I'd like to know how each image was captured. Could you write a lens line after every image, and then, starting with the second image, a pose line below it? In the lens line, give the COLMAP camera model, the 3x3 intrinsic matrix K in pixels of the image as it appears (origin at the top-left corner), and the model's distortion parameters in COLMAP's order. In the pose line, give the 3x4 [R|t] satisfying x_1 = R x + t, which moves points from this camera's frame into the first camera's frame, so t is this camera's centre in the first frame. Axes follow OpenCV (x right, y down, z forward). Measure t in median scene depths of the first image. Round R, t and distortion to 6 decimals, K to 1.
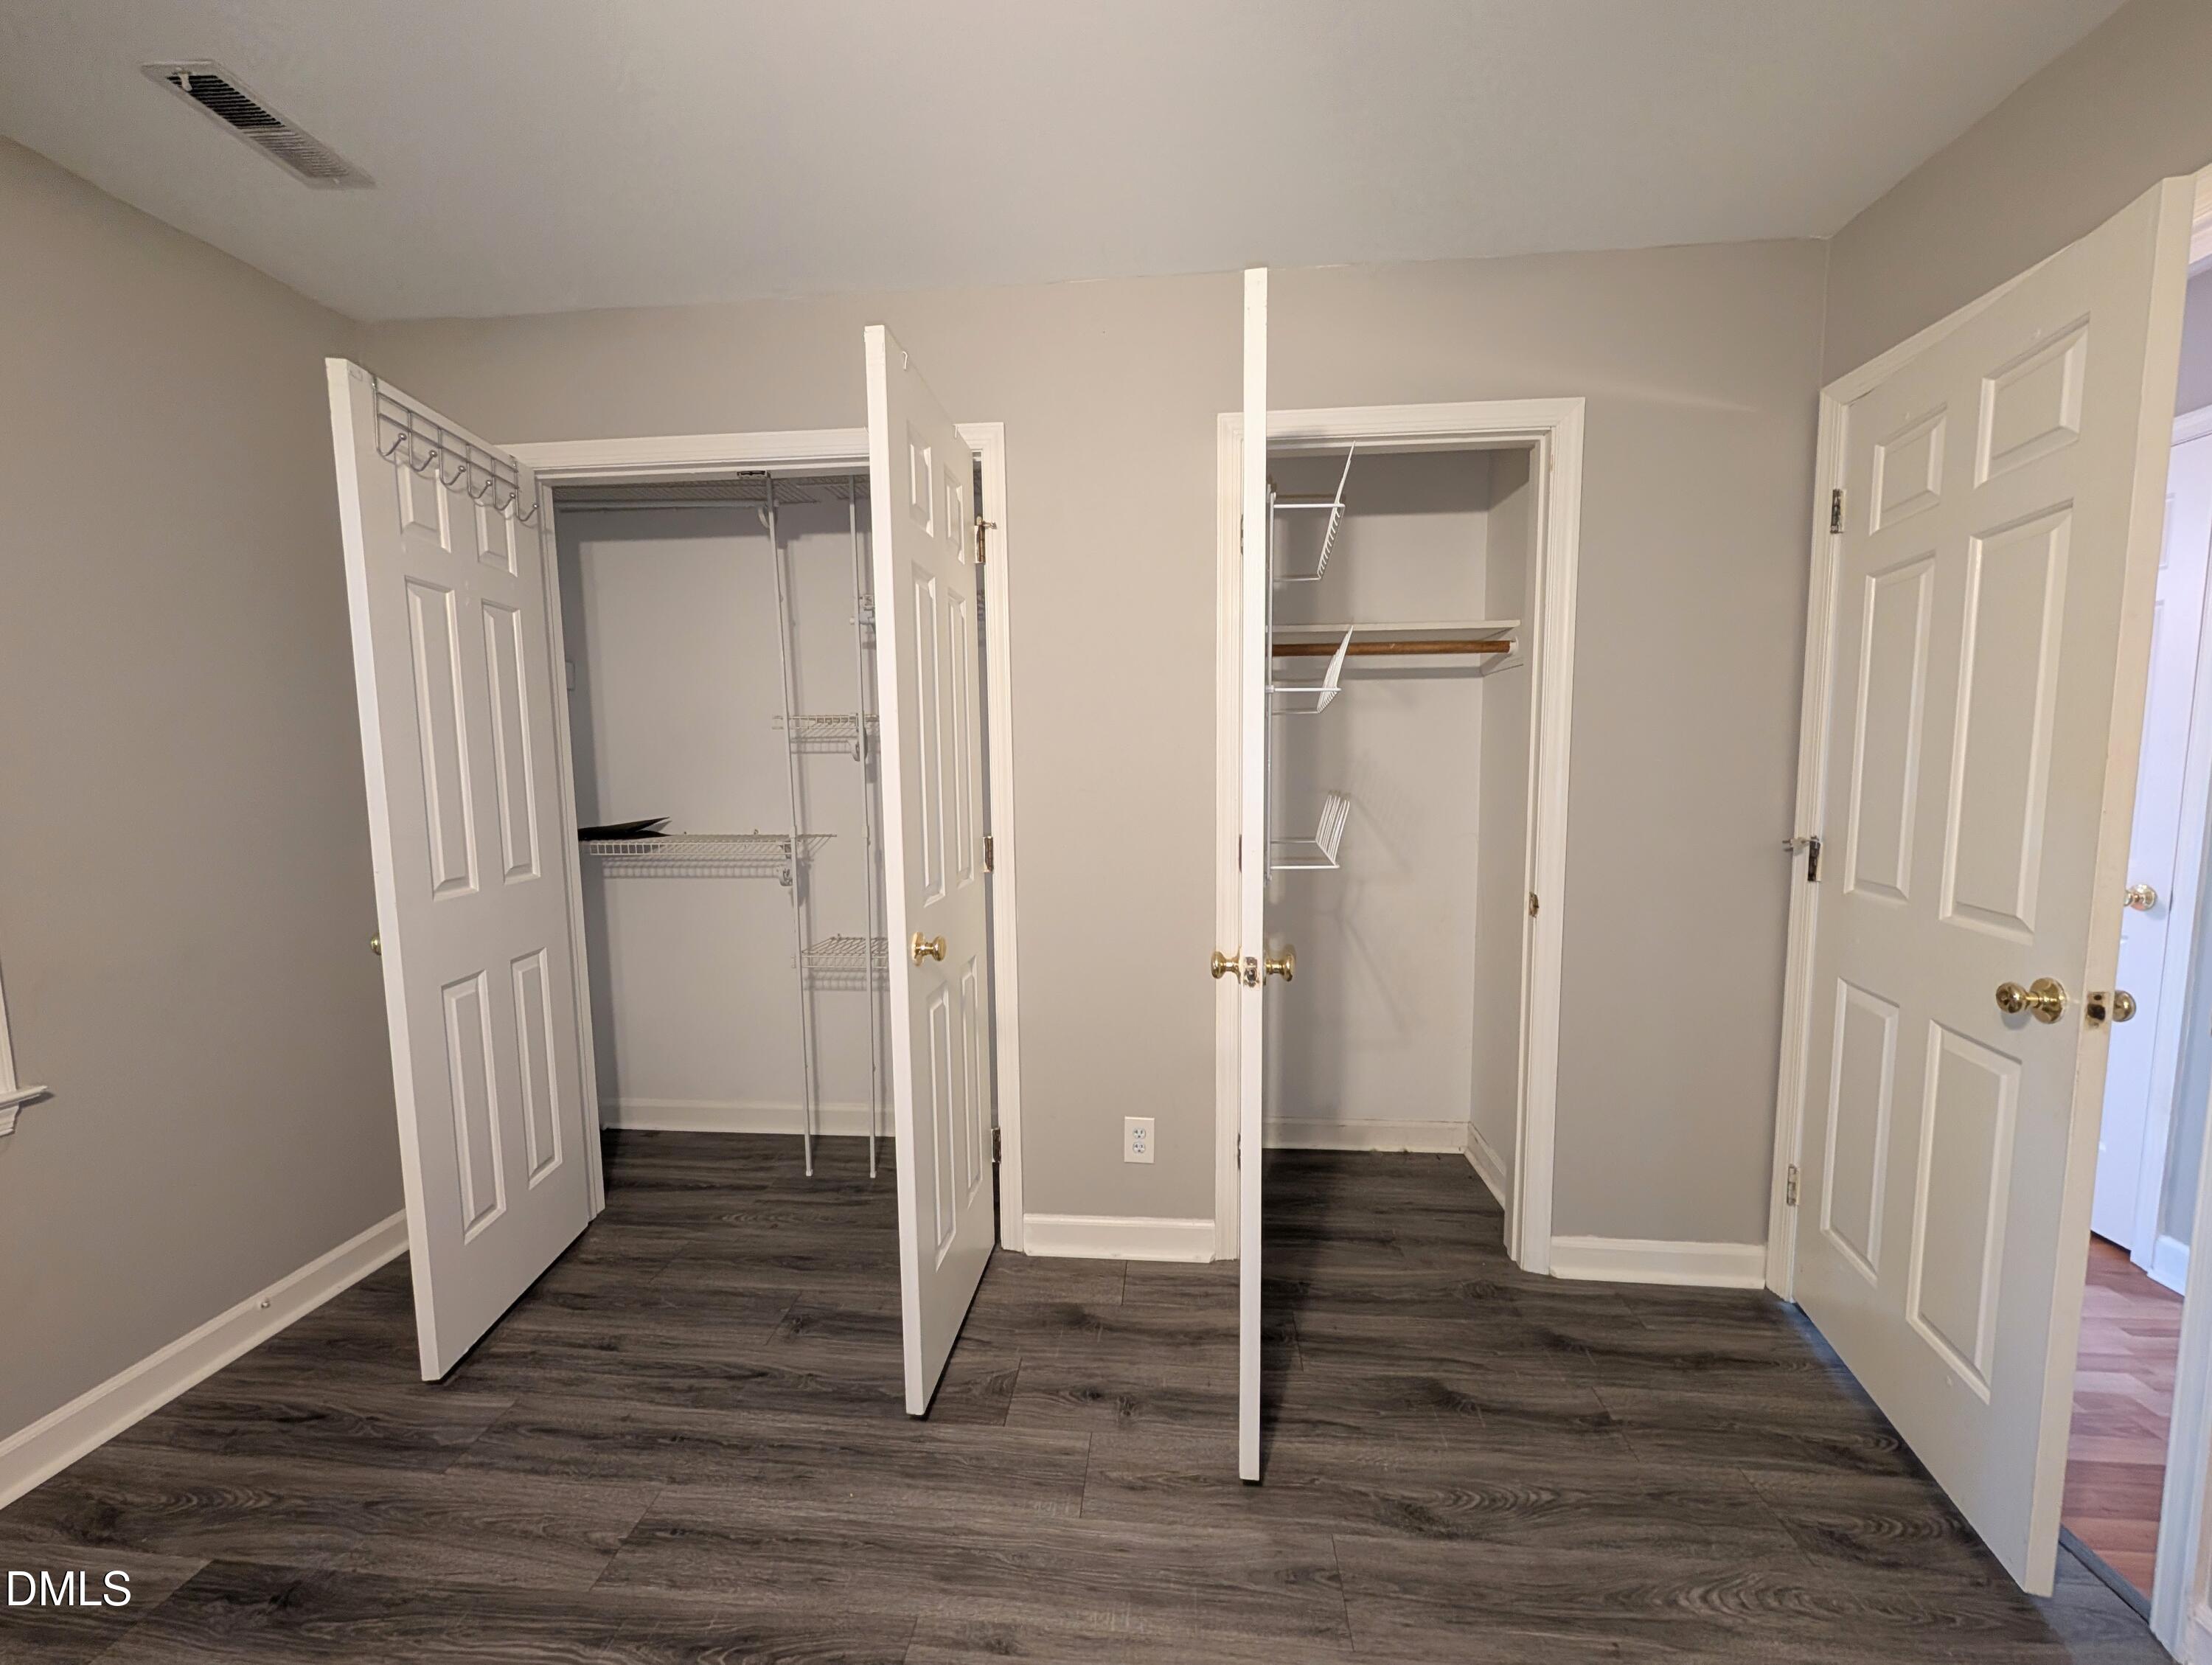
lens RADIAL K [[849.7, 0, 1110.4], [0, 849.7, 844.5], [0, 0, 1]] dist [0.001071, -0.000107]
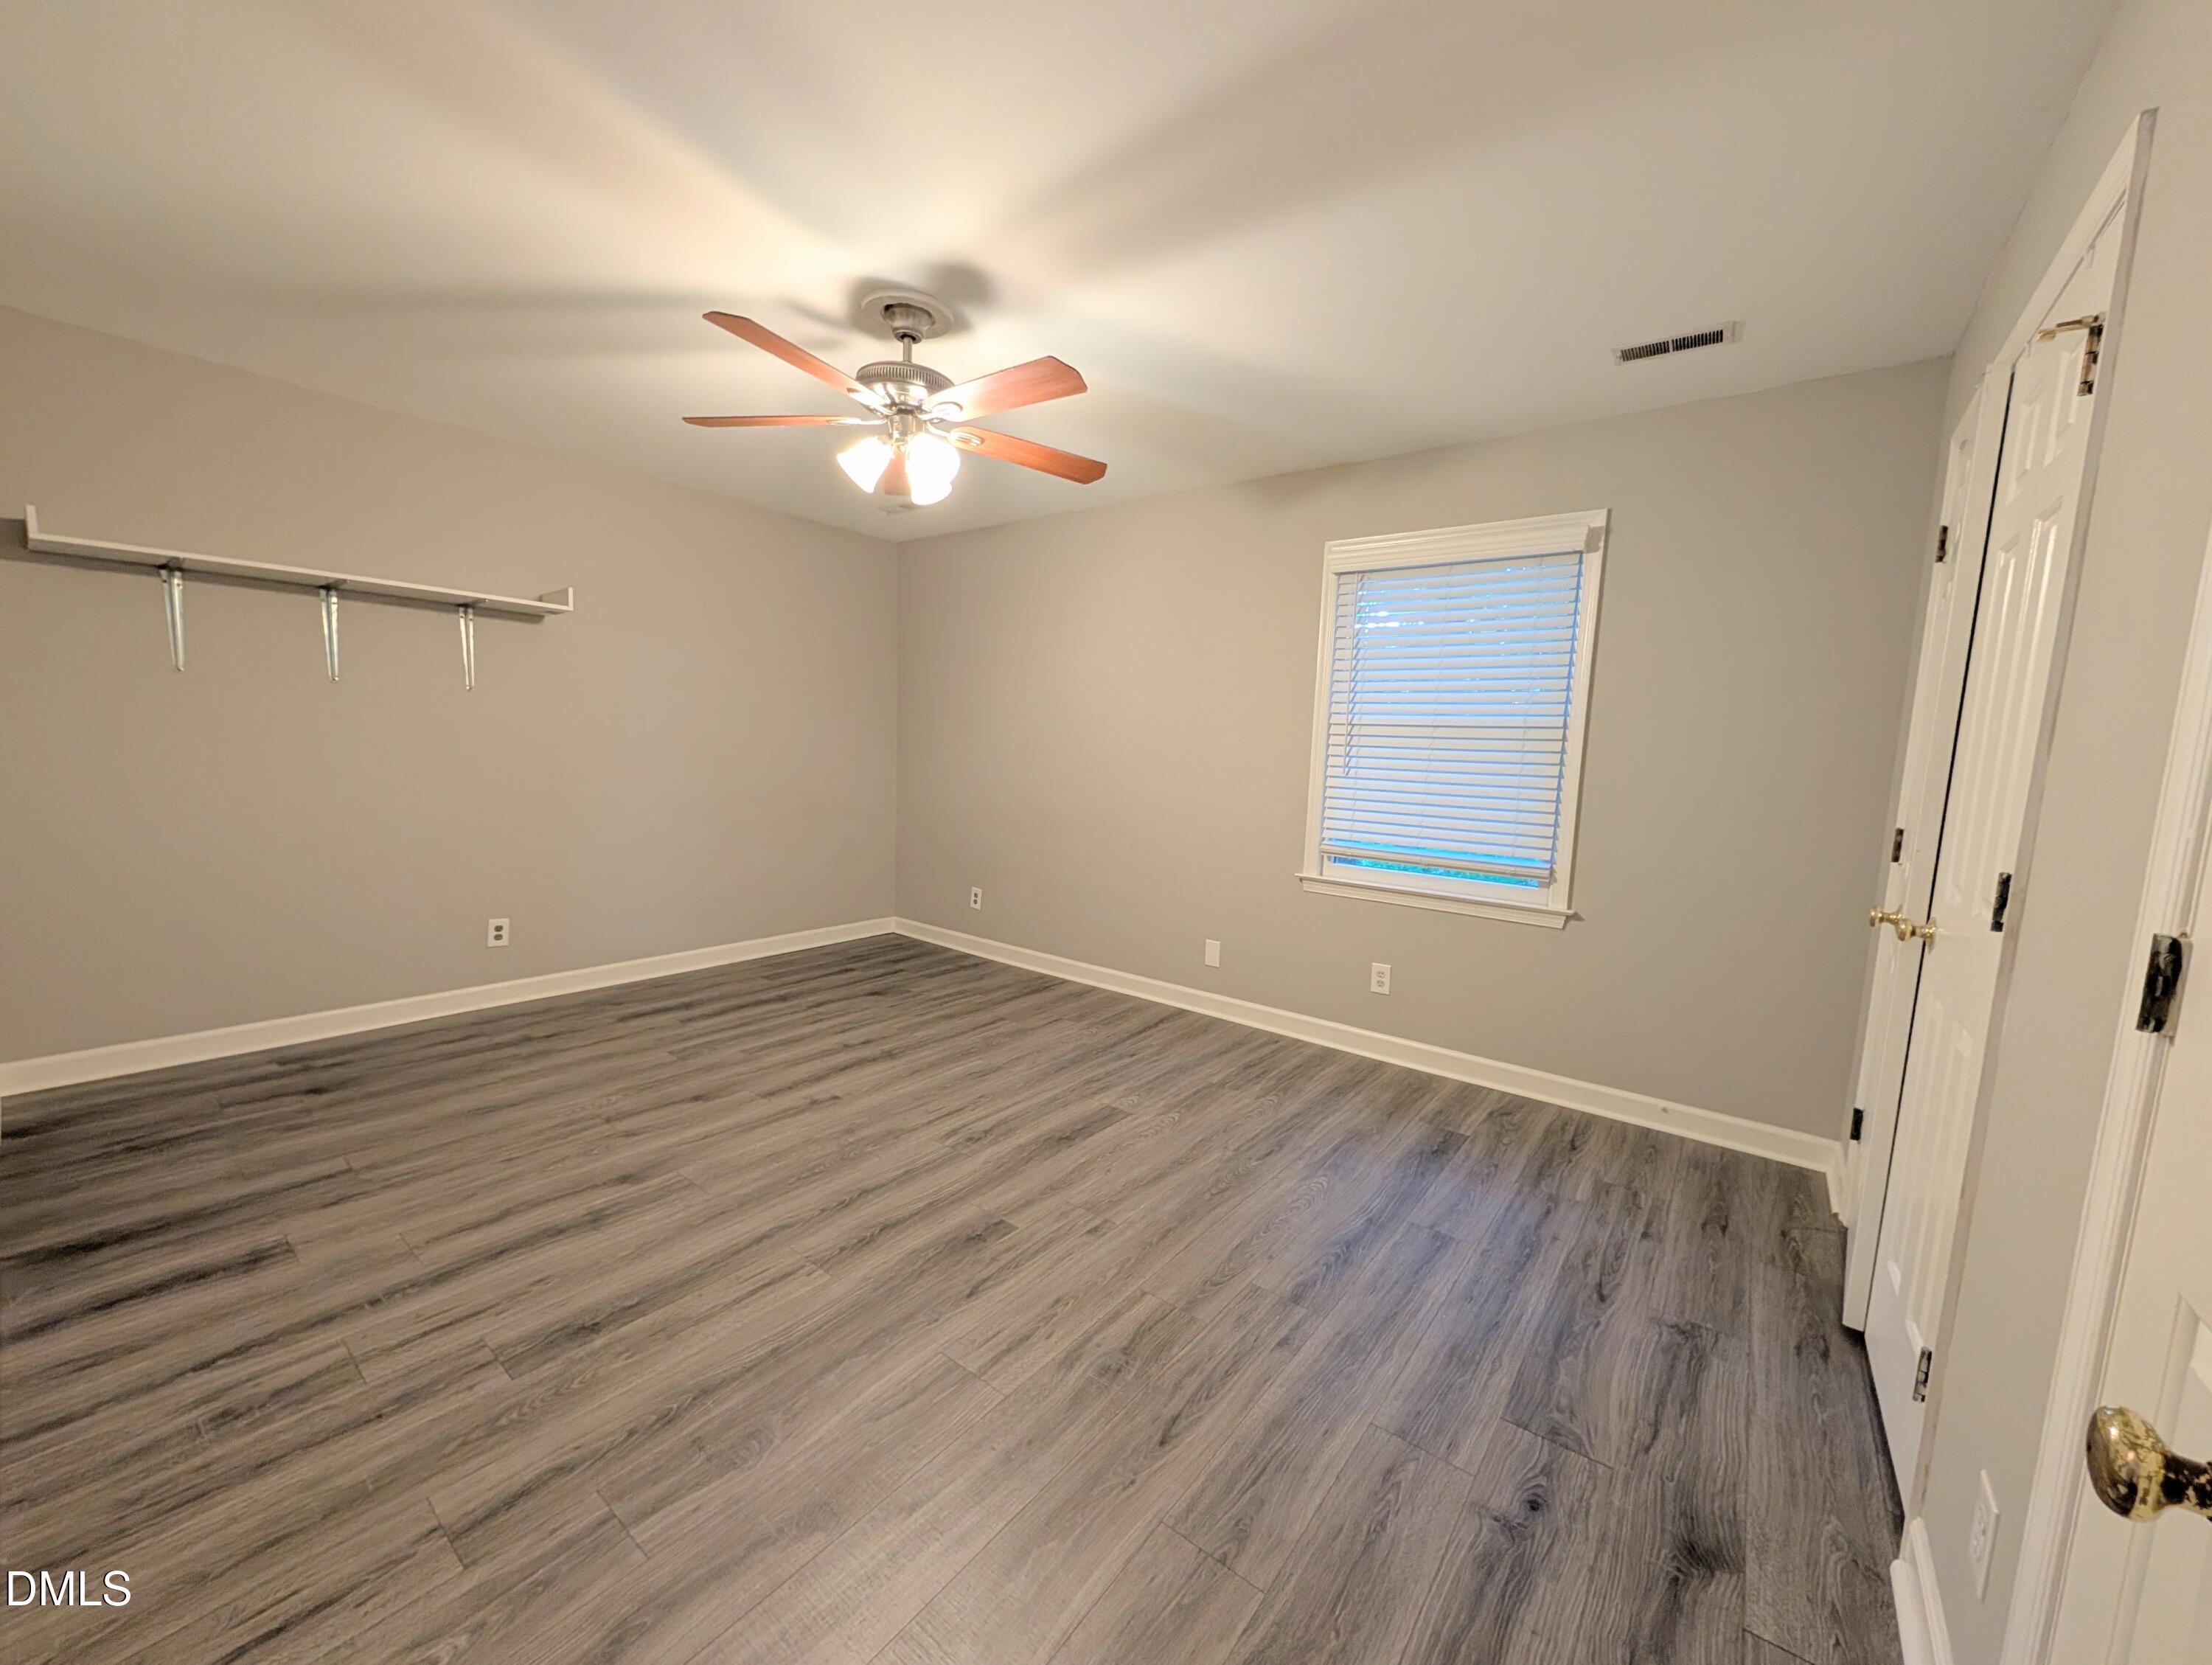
lens RADIAL K [[841.9, 0, 1099.9], [0, 841.9, 842.4], [0, 0, 1]] dist [-0.000821, 0.000065]
pose [[-0.546672, 0.082431, -0.833280, 0.817808], [-0.115896, 0.978116, 0.172792, -0.068460], [0.829287, 0.191035, -0.525155, 0.936403]]
